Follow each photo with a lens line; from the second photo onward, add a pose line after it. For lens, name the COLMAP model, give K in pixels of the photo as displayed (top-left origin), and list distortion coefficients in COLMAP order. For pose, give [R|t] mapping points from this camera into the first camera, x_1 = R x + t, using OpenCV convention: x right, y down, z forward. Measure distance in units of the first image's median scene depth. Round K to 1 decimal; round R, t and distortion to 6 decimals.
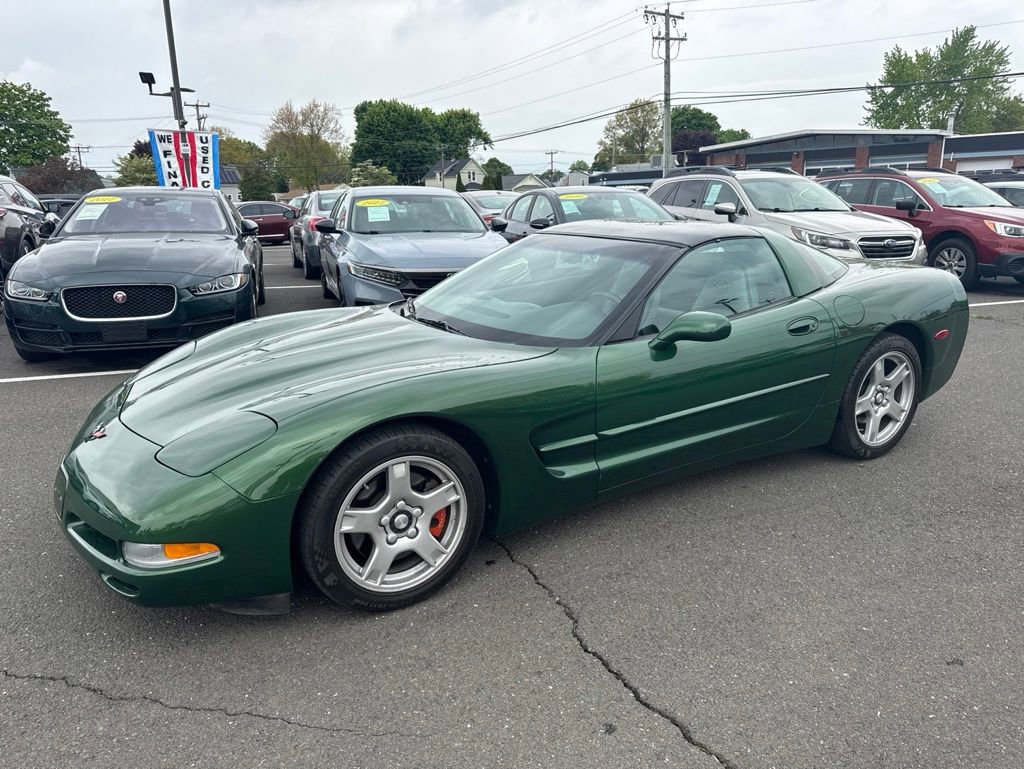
lens RADIAL K [[726.4, 0, 515.9], [0, 726.4, 393.7], [0, 0, 1]] dist [0.025793, -0.029124]
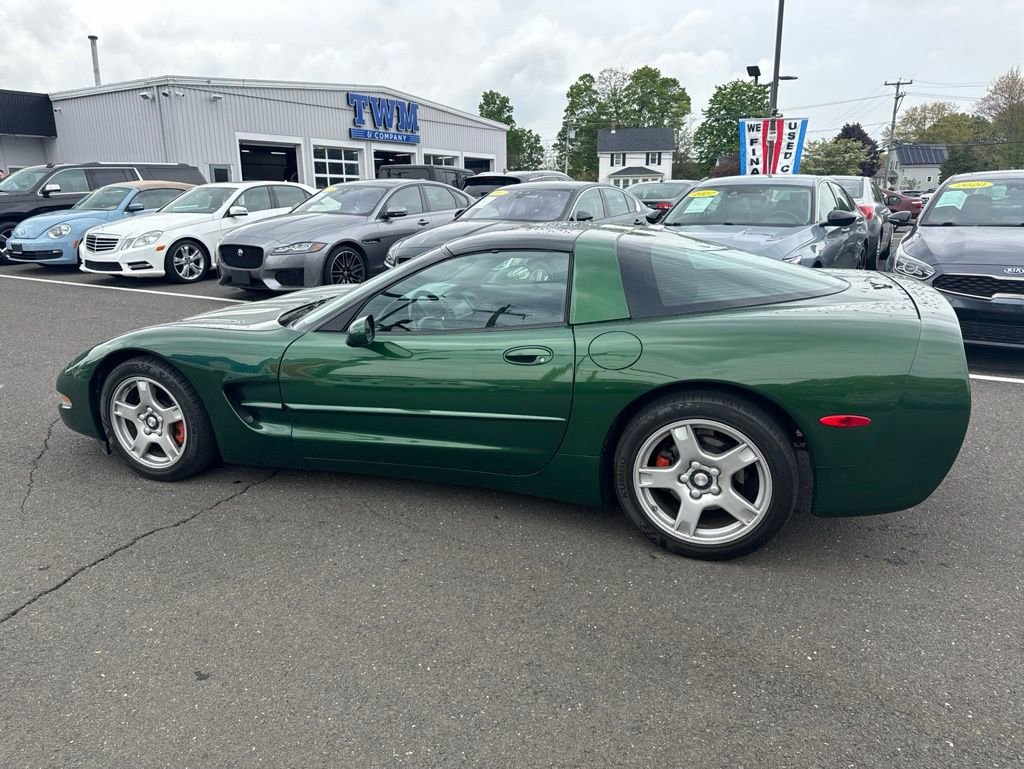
lens RADIAL K [[726.4, 0, 503.8], [0, 726.4, 387.0], [0, 0, 1]] dist [0.025793, -0.029124]
pose [[0.620658, 0.205461, -0.756683, 0.364880], [-0.194119, 0.975278, 0.105593, -0.049742], [0.759672, 0.081349, 0.645198, 0.149504]]
